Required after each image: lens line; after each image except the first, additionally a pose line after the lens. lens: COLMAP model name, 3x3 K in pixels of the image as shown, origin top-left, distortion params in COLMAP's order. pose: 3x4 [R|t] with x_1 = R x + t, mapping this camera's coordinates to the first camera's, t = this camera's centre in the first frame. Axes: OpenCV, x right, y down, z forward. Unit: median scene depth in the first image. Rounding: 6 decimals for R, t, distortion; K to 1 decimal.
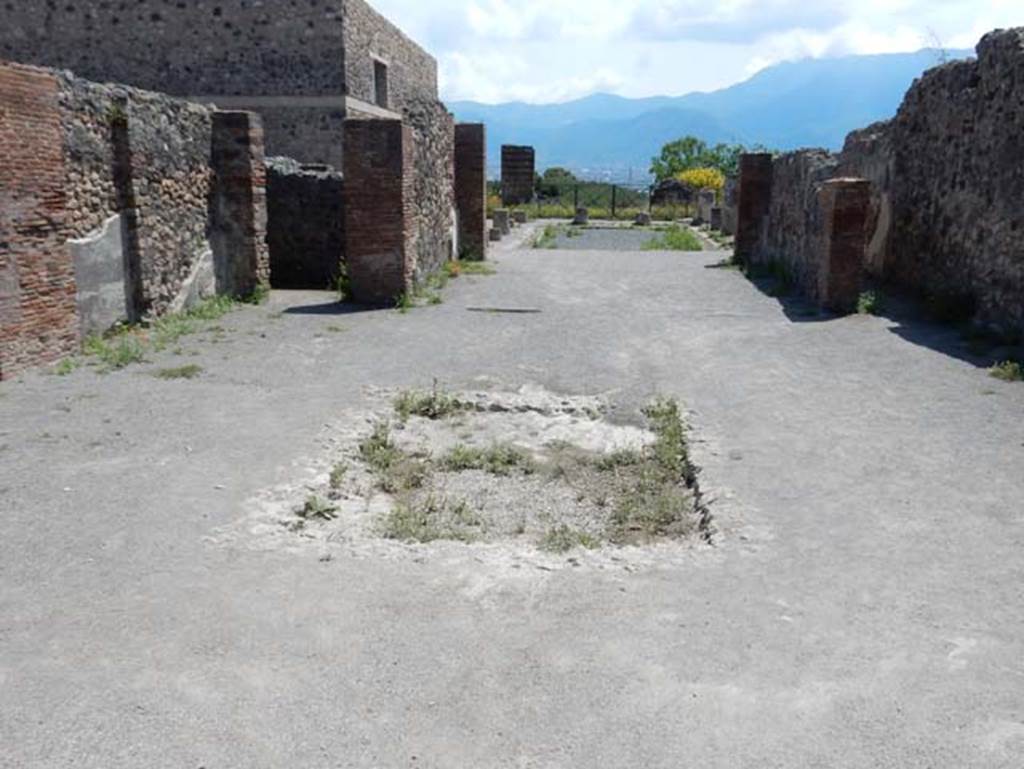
lens RADIAL K [[887.1, 0, 511.3], [0, 887.1, 383.6], [0, 0, 1]] dist [-0.002480, -0.001776]
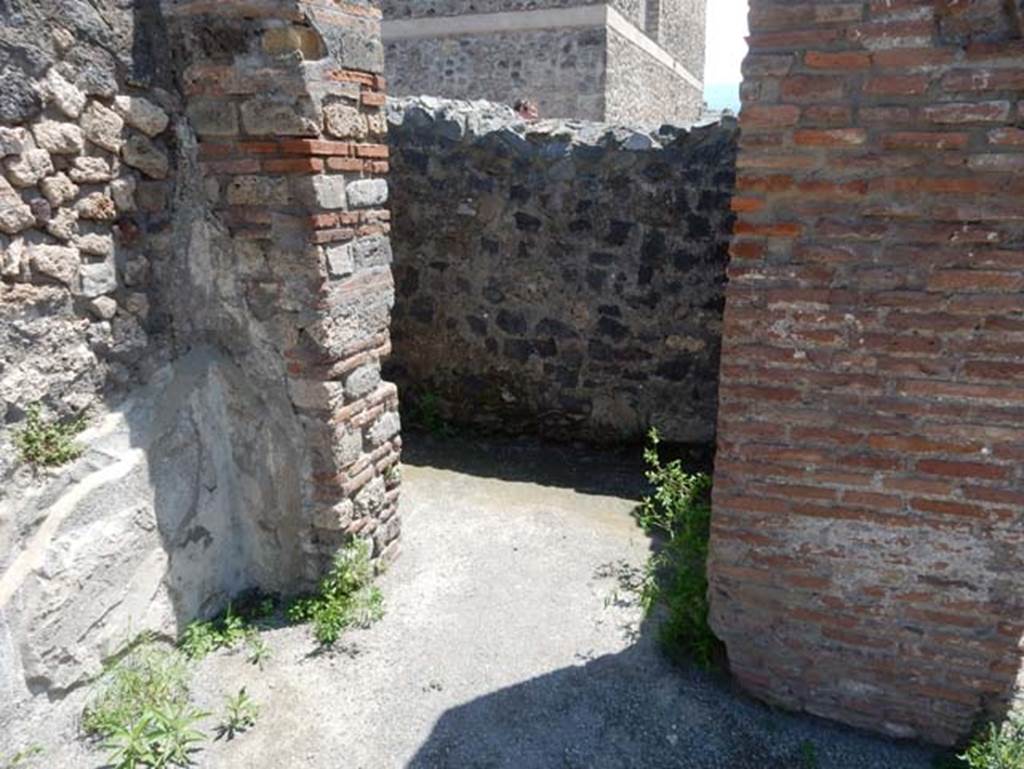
lens RADIAL K [[755.7, 0, 513.4], [0, 755.7, 384.9], [0, 0, 1]] dist [0.005467, 0.000799]
pose [[0.969690, 0.055066, -0.238051, -0.186581], [-0.038653, 0.996577, 0.073078, -0.180277], [0.241260, -0.061662, 0.968500, 0.799272]]
